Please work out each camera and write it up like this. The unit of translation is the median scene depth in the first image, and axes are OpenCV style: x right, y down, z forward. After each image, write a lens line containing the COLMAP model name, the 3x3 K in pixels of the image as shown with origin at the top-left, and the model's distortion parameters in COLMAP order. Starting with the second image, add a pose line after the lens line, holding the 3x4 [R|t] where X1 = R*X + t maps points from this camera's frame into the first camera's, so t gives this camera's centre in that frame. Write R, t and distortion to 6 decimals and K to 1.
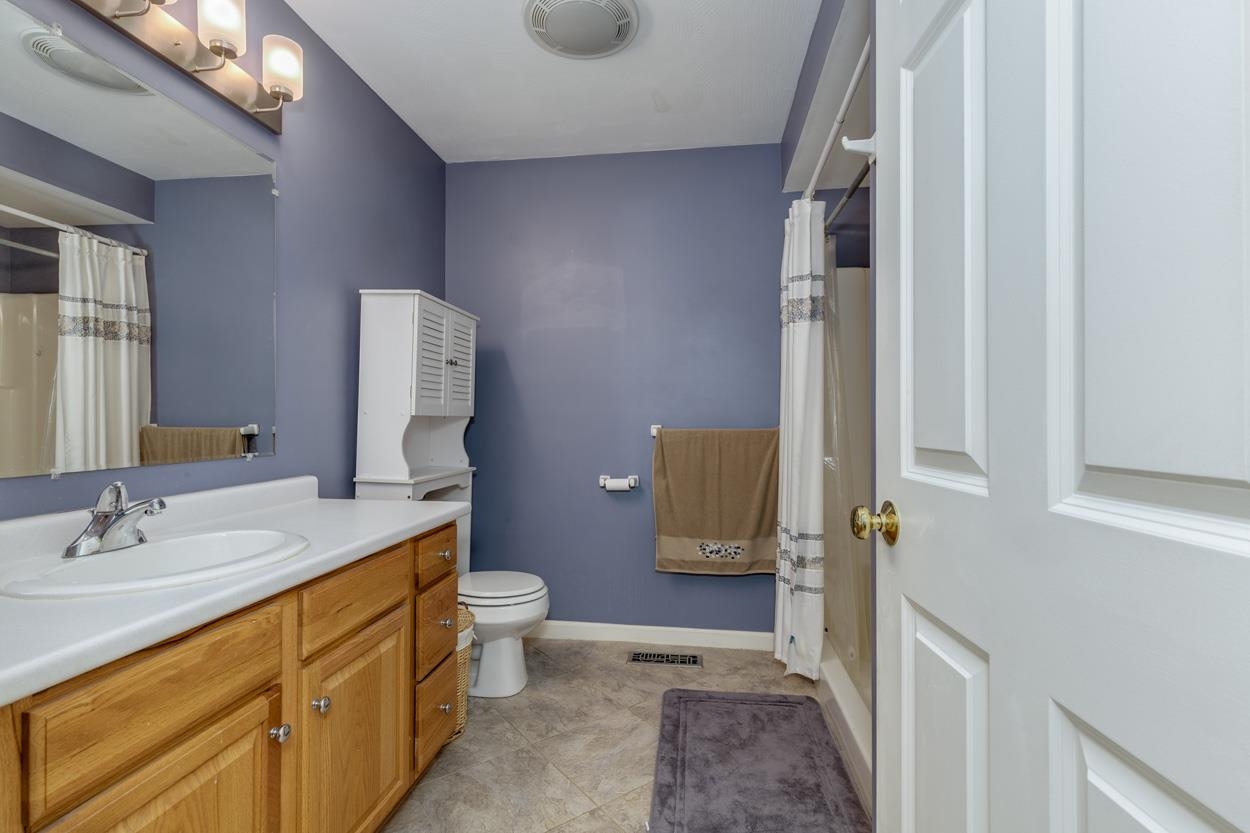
lens RADIAL K [[568.6, 0, 618.1], [0, 568.6, 414.2], [0, 0, 1]] dist [0.006019, -0.000297]
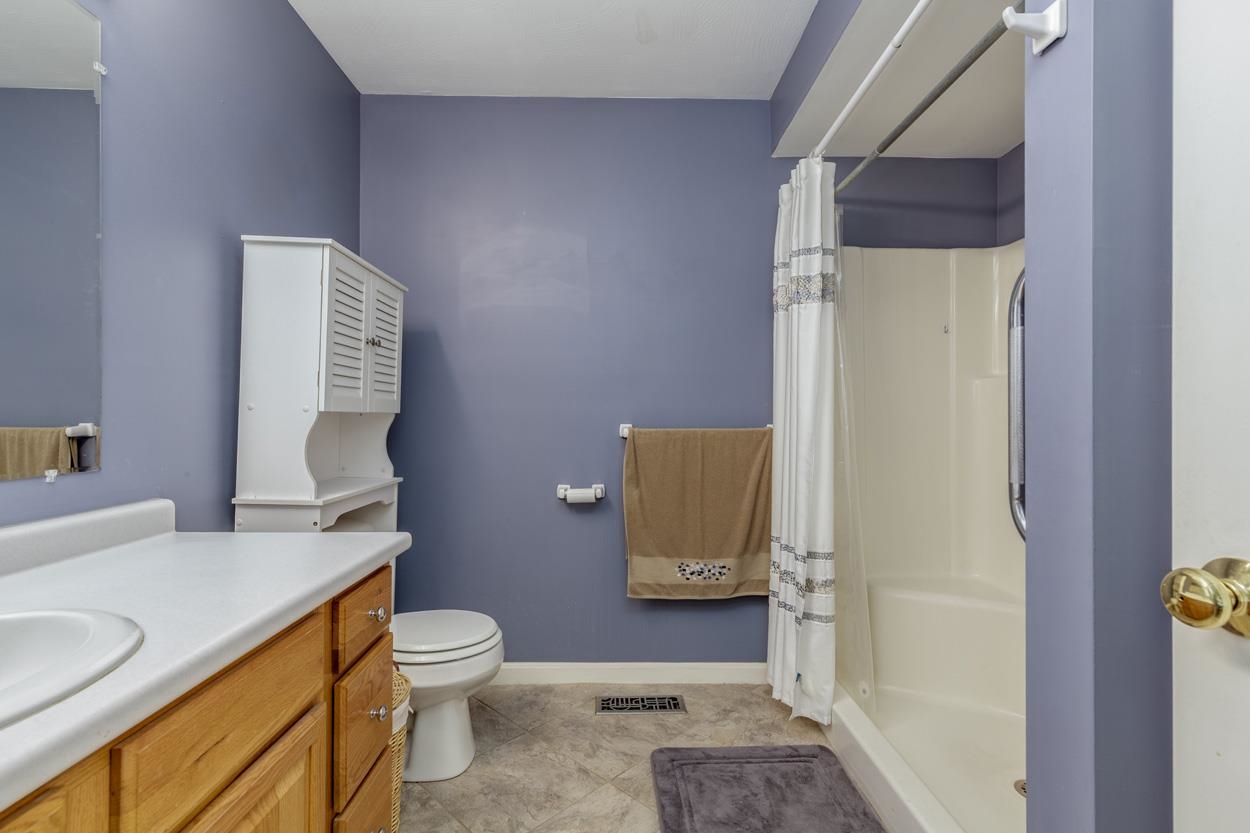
lens RADIAL K [[568.6, 0, 618.1], [0, 568.6, 414.2], [0, 0, 1]] dist [0.006019, -0.000297]
pose [[0.987691, 0.002571, 0.156397, -0.092172], [-0.003072, 0.999991, 0.002962, 0.002139], [-0.156388, -0.003406, 0.987690, 0.203936]]
